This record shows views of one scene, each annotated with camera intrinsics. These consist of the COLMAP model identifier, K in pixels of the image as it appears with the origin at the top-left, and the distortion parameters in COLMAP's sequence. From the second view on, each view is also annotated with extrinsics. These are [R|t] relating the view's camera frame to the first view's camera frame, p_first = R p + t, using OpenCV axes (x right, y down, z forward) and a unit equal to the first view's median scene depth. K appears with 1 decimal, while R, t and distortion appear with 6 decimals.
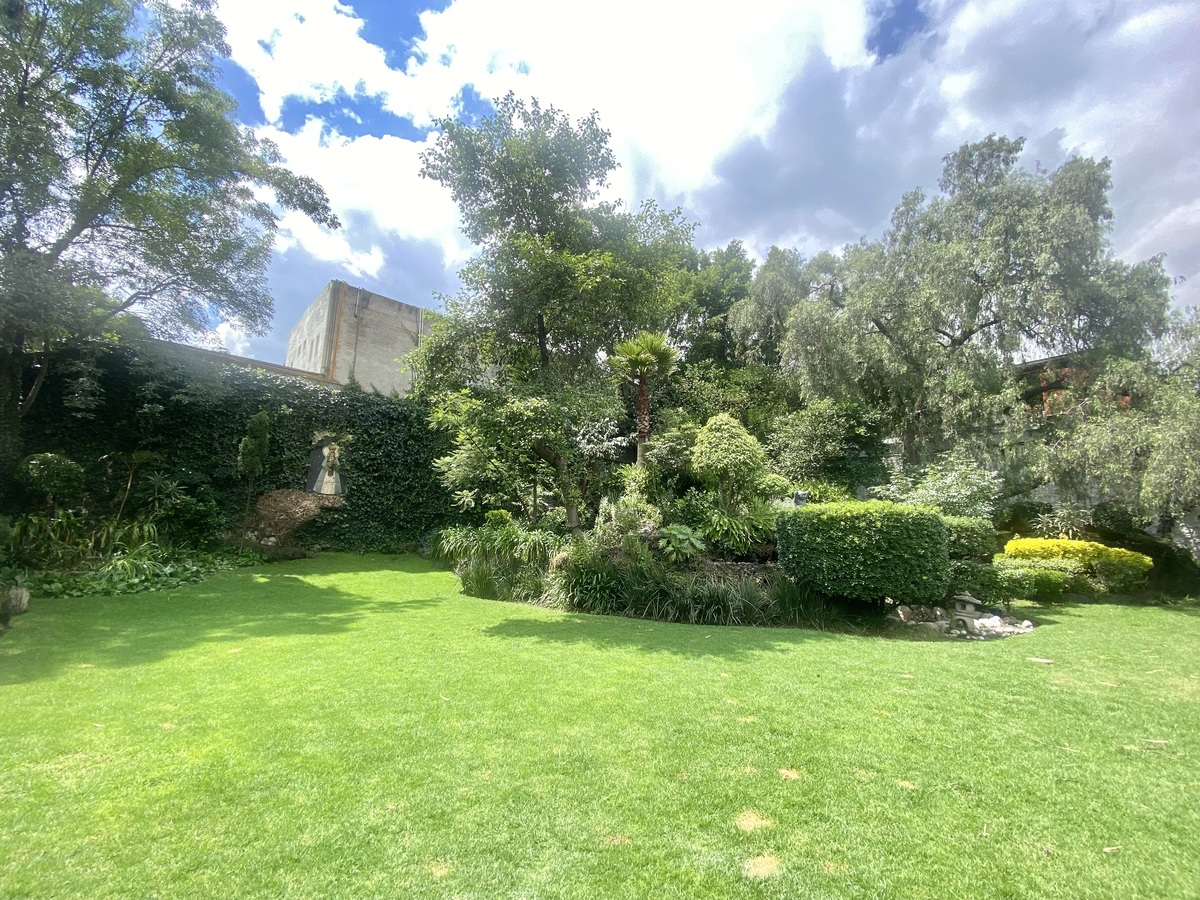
lens RADIAL K [[480.2, 0, 567.6], [0, 480.2, 478.7], [0, 0, 1]] dist [0.040723, -0.028686]
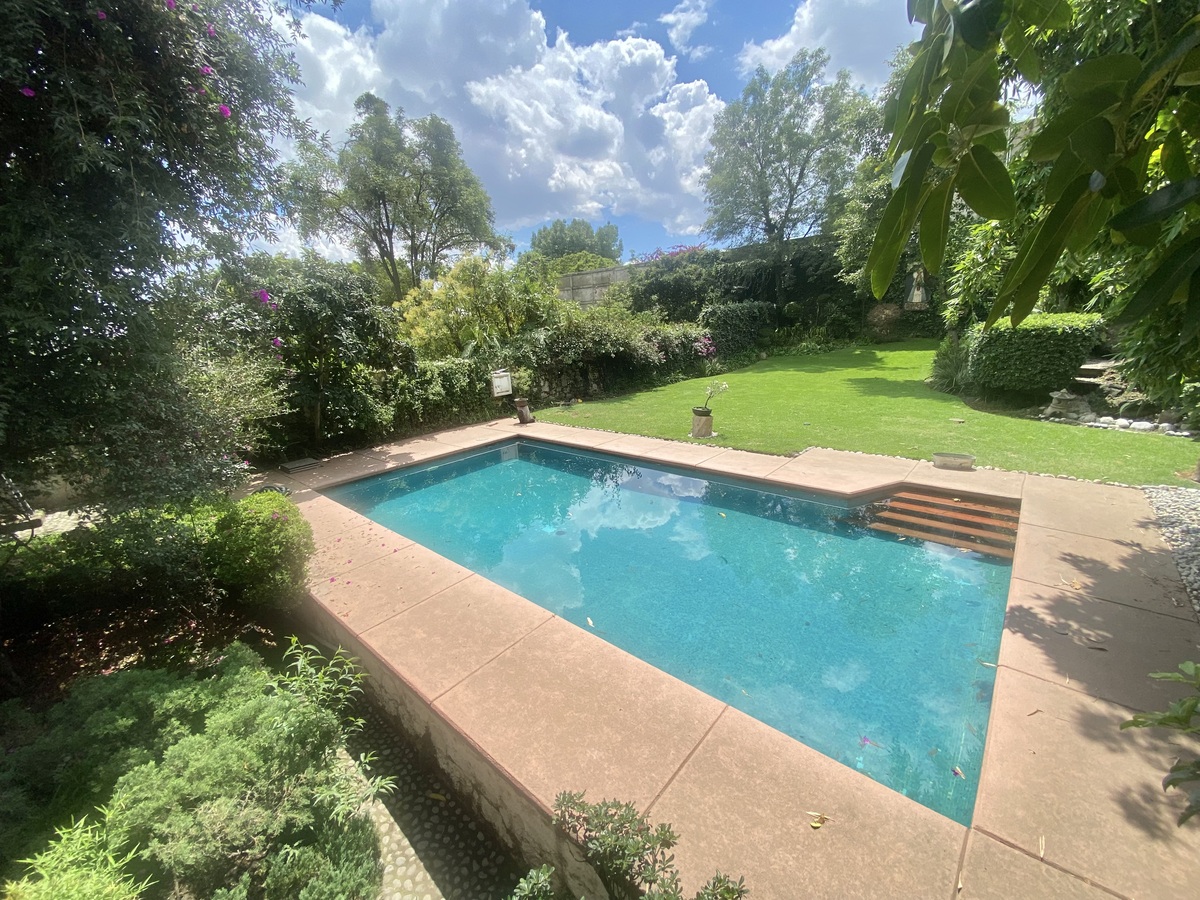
lens RADIAL K [[480.2, 0, 600.0], [0, 480.2, 450.0], [0, 0, 1]] dist [0.042198, -0.028701]
pose [[0.038025, 0.242085, -0.969510, 1.176467], [0.172506, 0.954055, 0.244992, -0.078436], [0.984274, -0.176562, -0.005483, -0.134560]]
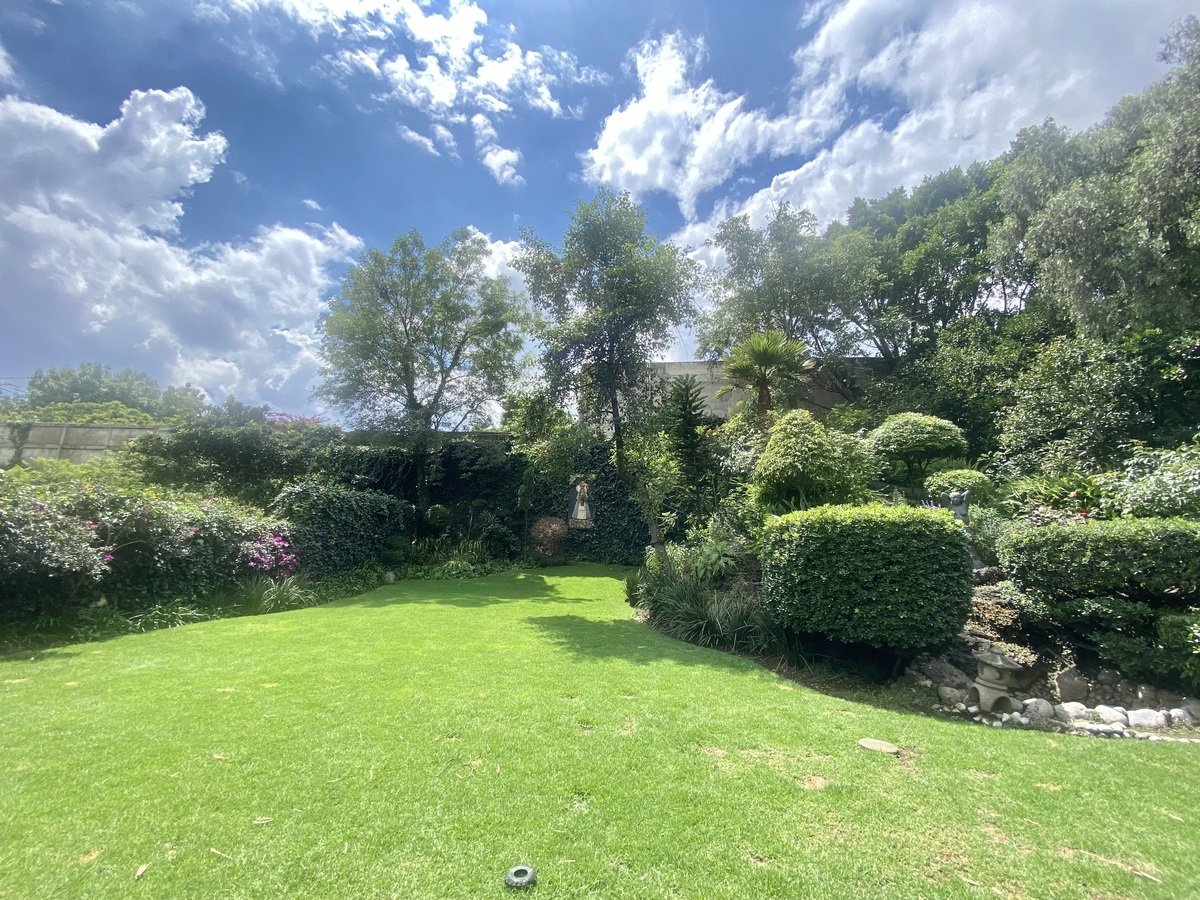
lens RADIAL K [[480.2, 0, 600.0], [0, 480.2, 450.0], [0, 0, 1]] dist [0.042198, -0.028701]
pose [[0.671466, -0.141099, -0.727479, 0.564735], [0.067655, 0.989278, -0.129431, 0.017697], [0.737941, 0.037691, 0.673812, 0.104039]]
